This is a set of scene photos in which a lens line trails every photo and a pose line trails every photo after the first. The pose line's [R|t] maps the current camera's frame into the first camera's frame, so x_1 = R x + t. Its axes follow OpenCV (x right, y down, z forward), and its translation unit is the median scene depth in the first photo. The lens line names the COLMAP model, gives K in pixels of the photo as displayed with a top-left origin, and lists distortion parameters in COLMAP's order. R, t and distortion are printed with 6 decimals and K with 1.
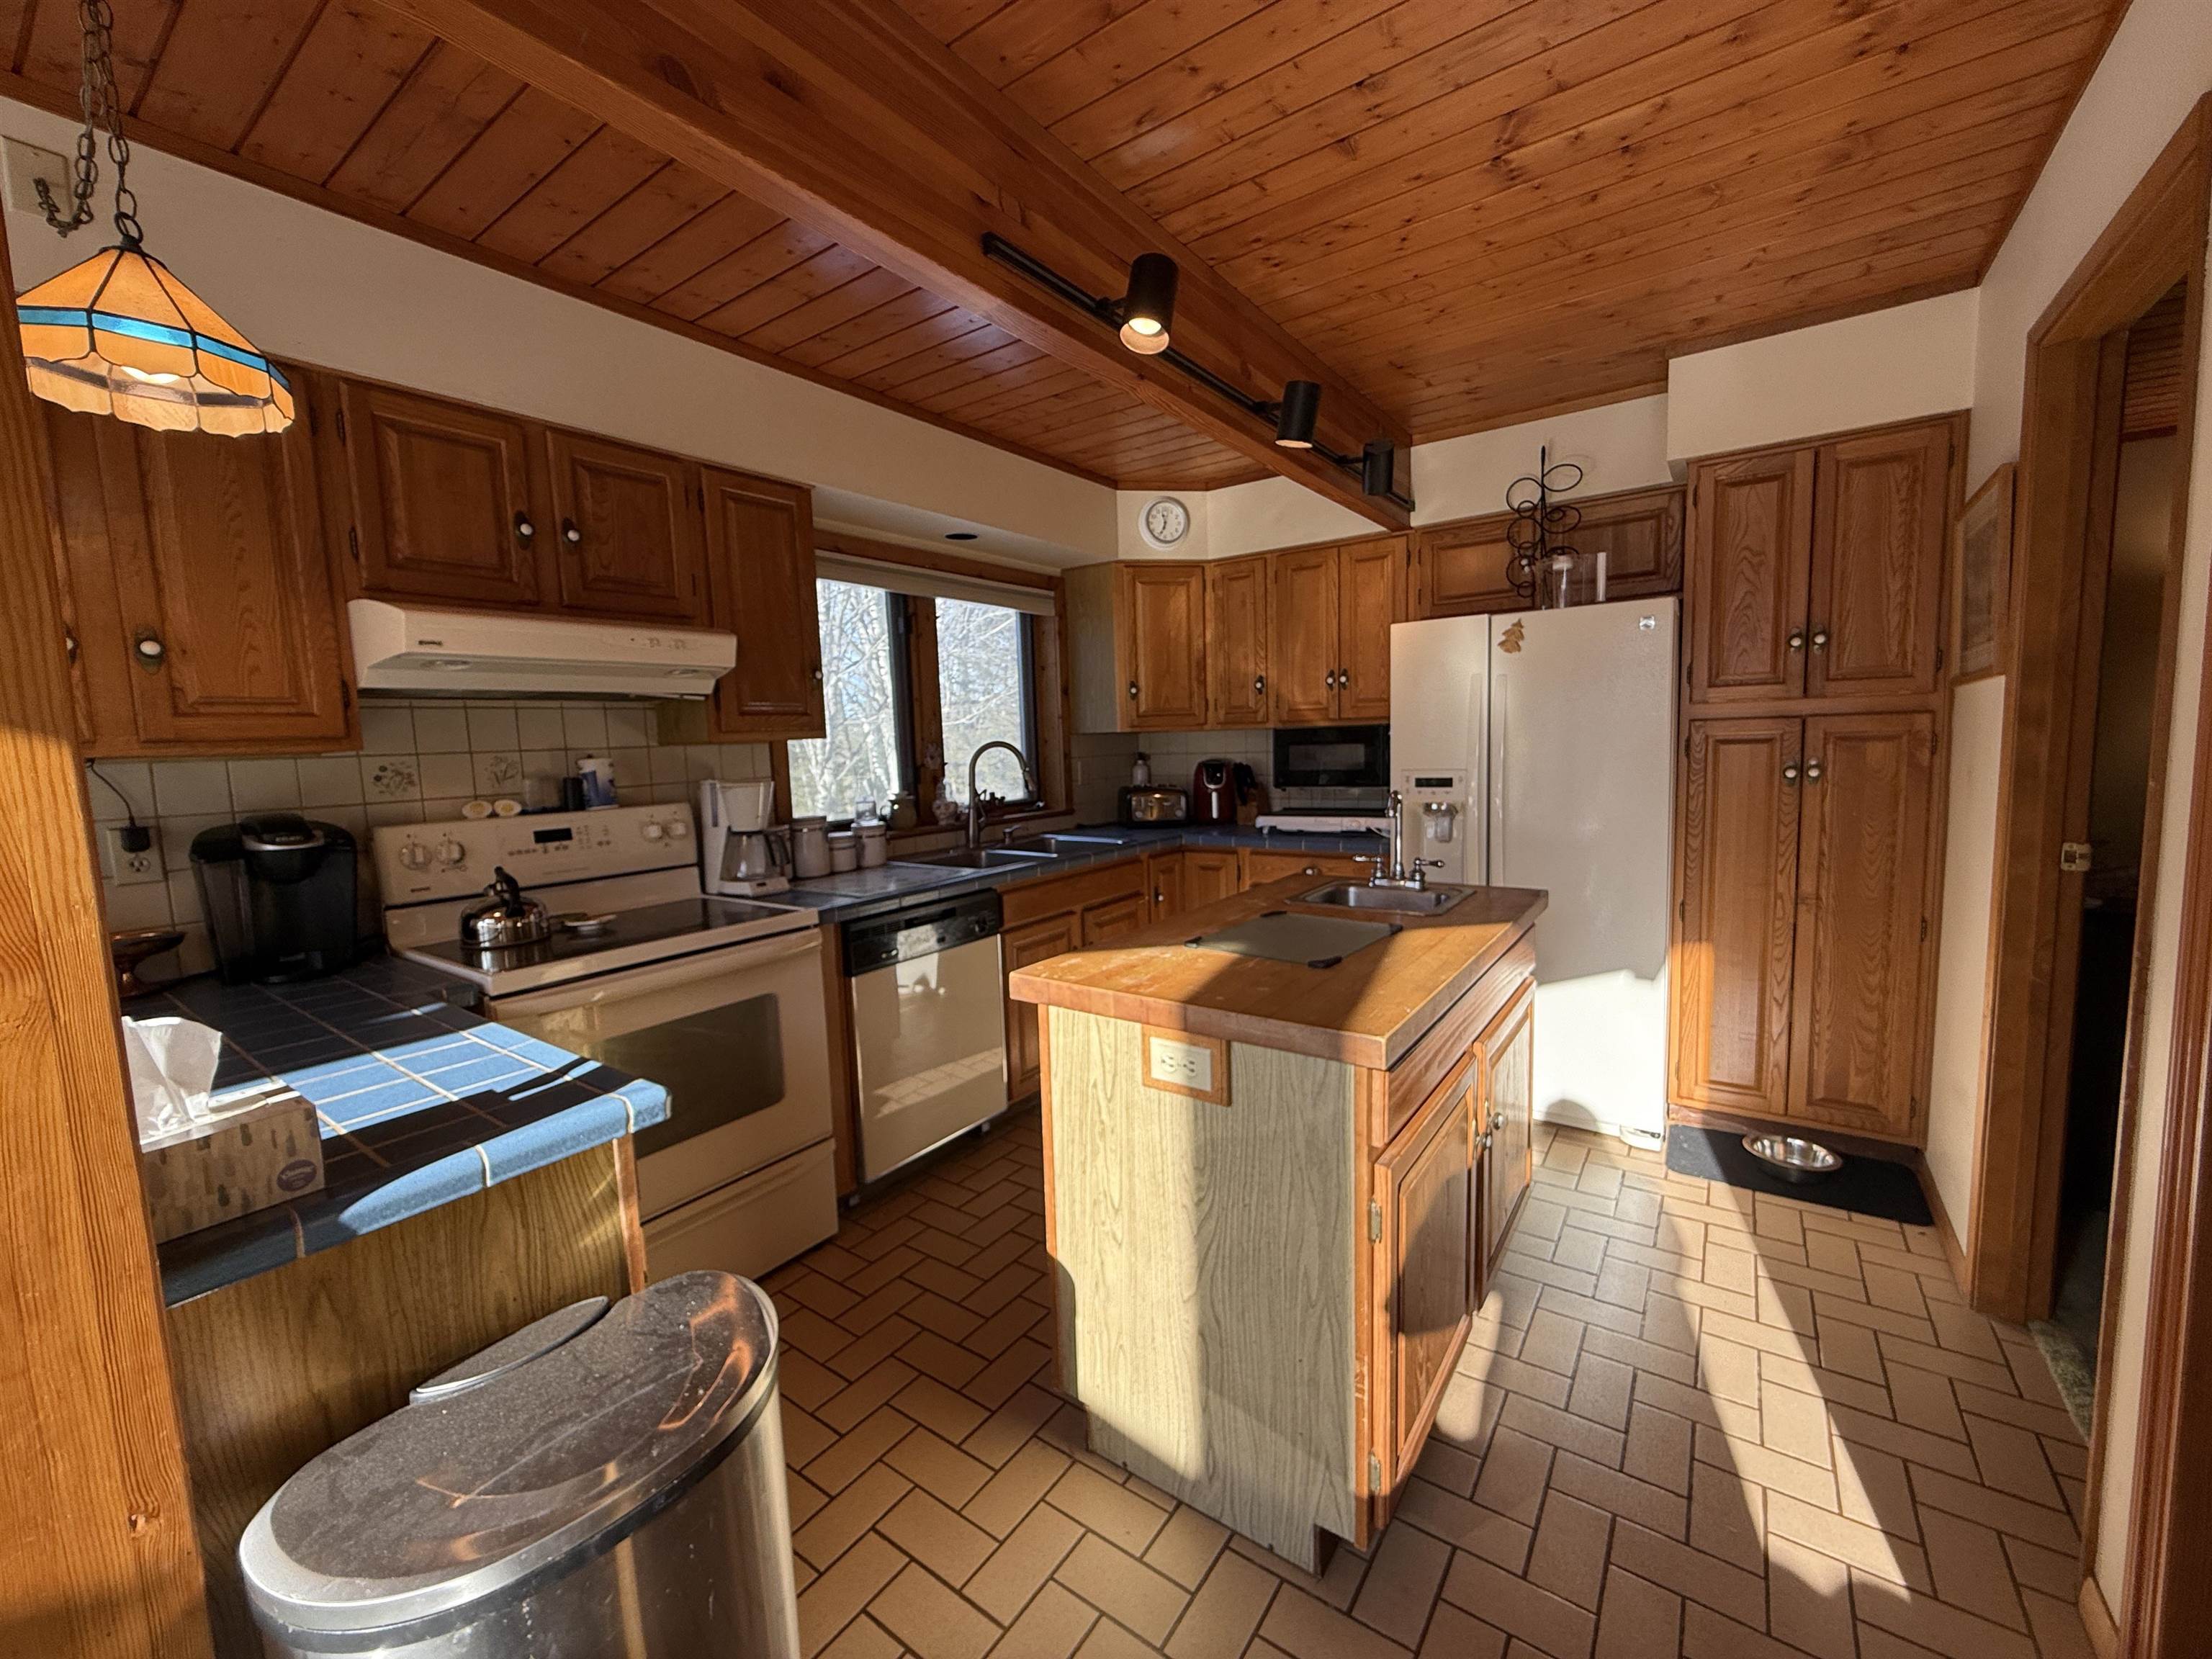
lens RADIAL K [[879.9, 0, 1108.8], [0, 879.9, 826.9], [0, 0, 1]] dist [-0.001929, -0.000044]
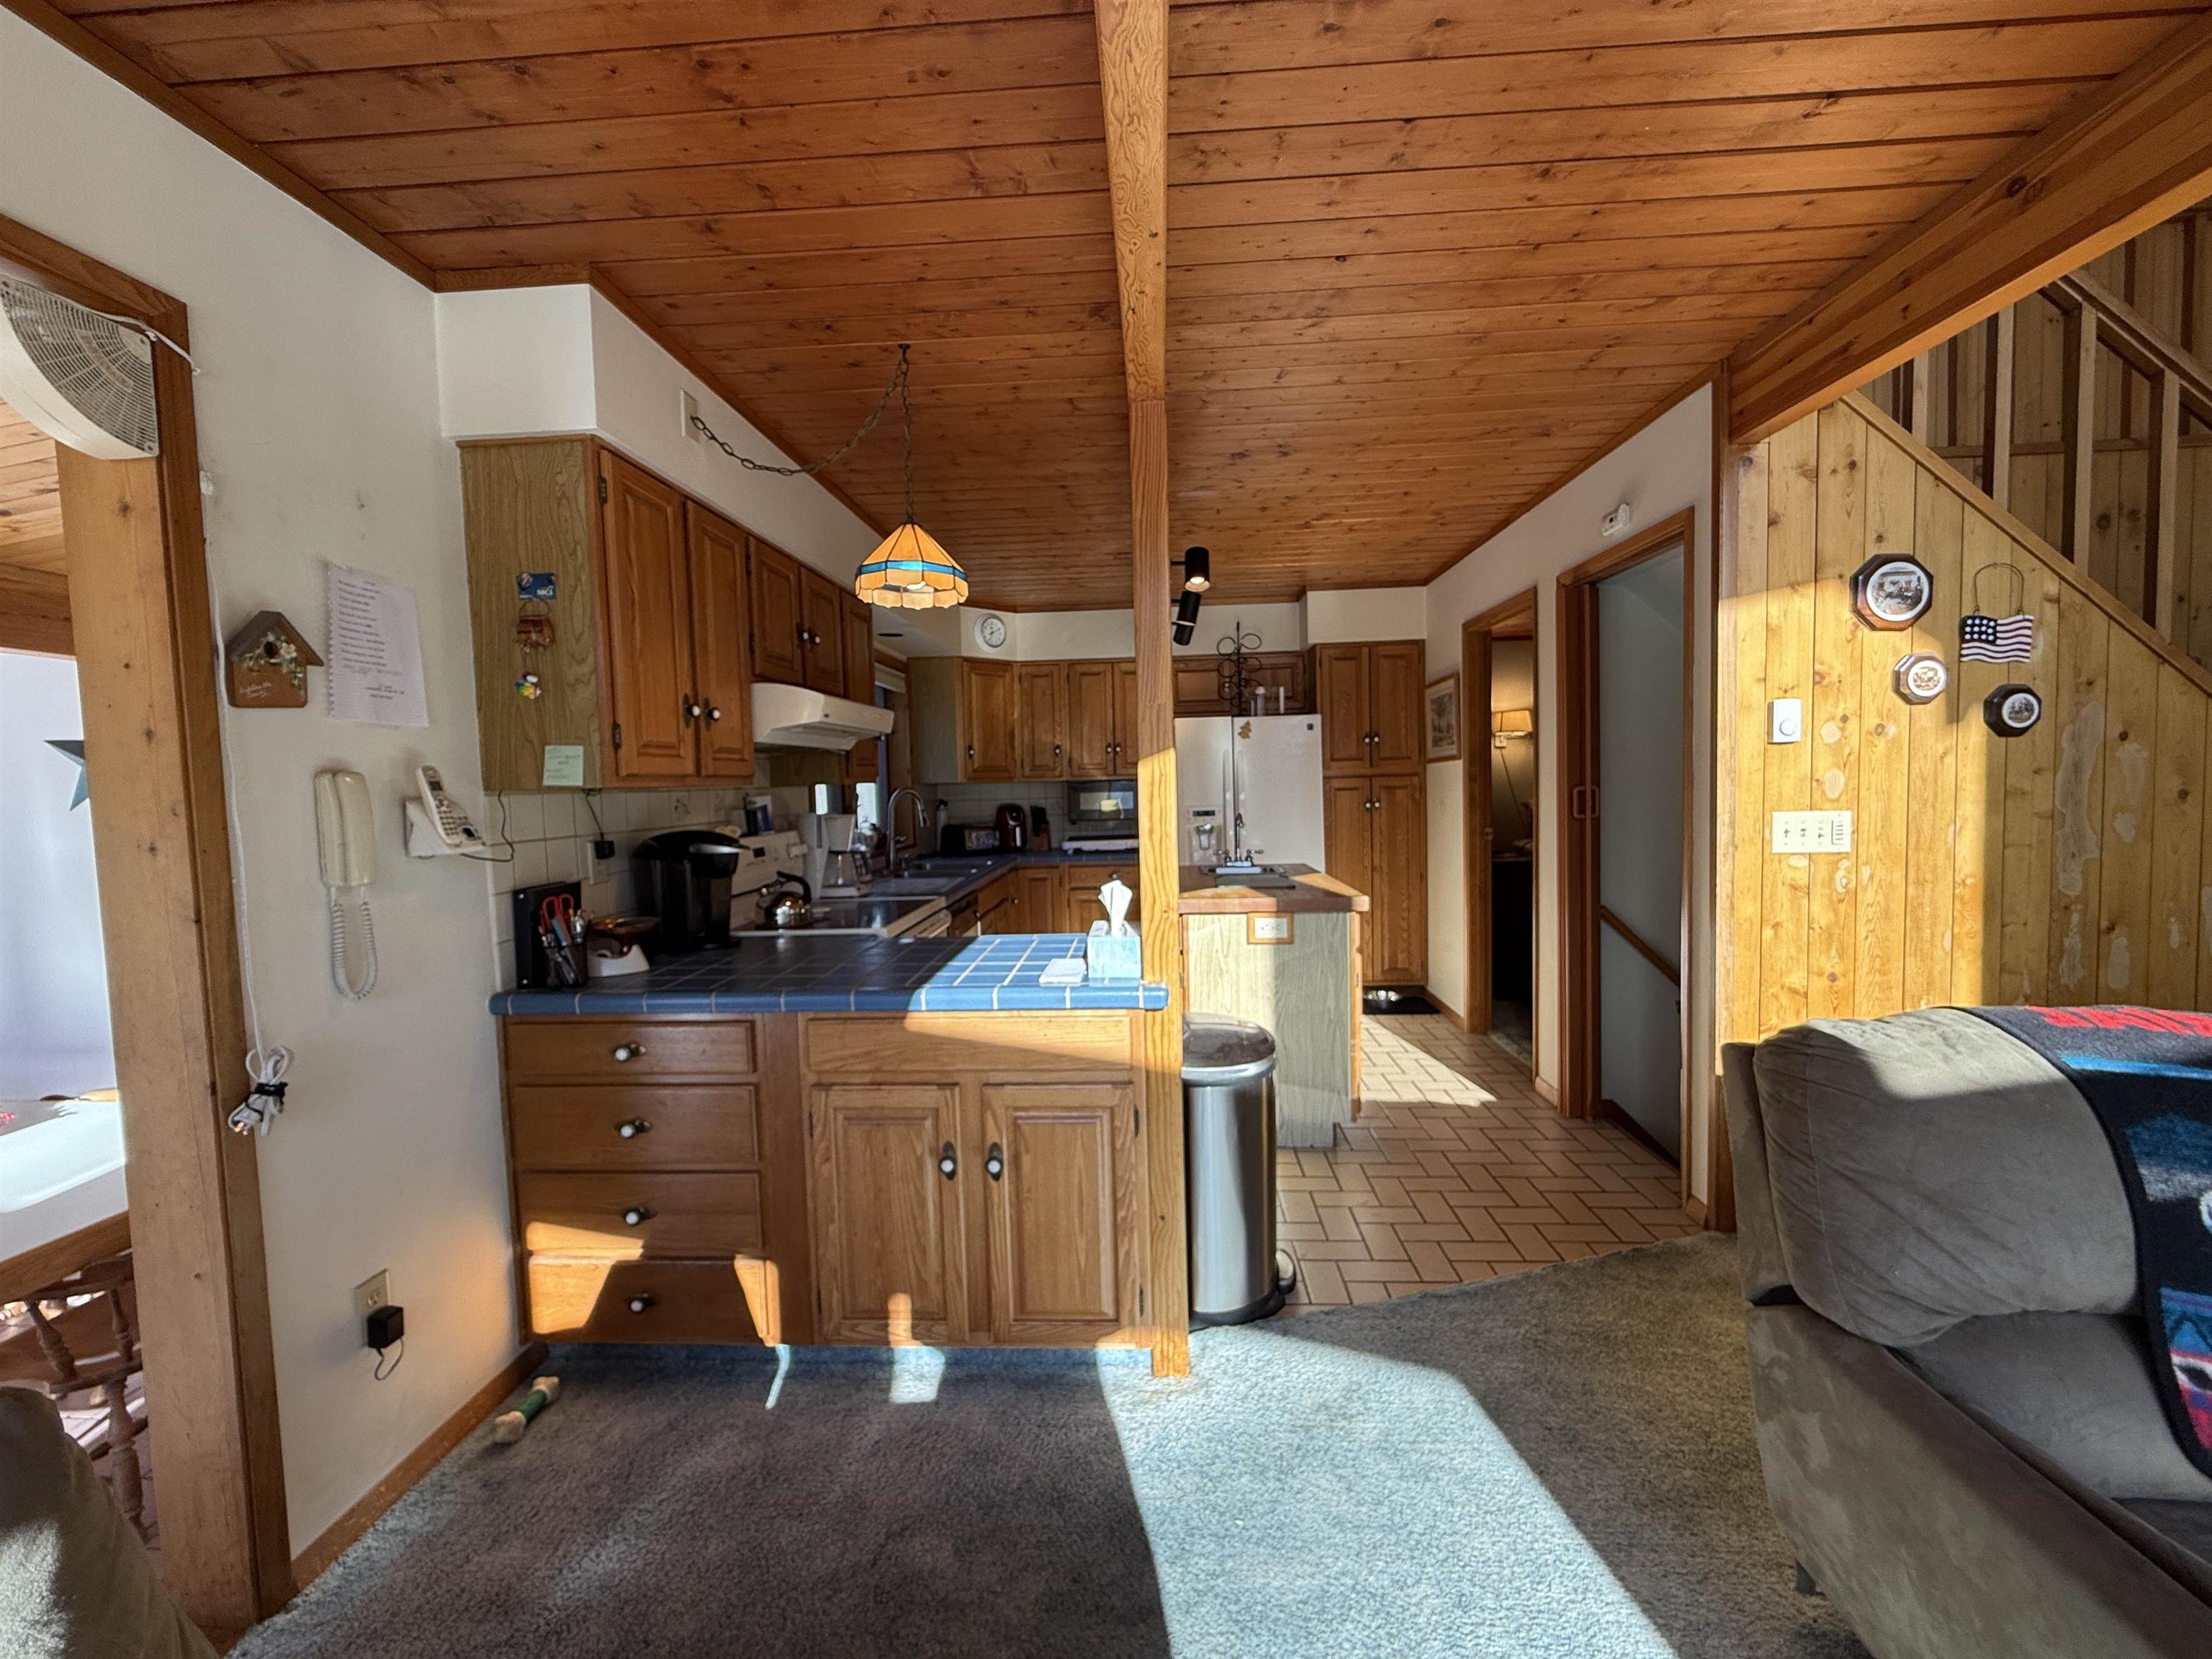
lens RADIAL K [[879.9, 0, 1104.4], [0, 879.9, 829.2], [0, 0, 1]] dist [-0.001929, -0.000044]
pose [[0.845481, -0.018756, 0.533677, -0.772834], [0.052887, 0.997411, -0.048732, 0.057692], [-0.531381, 0.069426, 0.844283, -0.350936]]
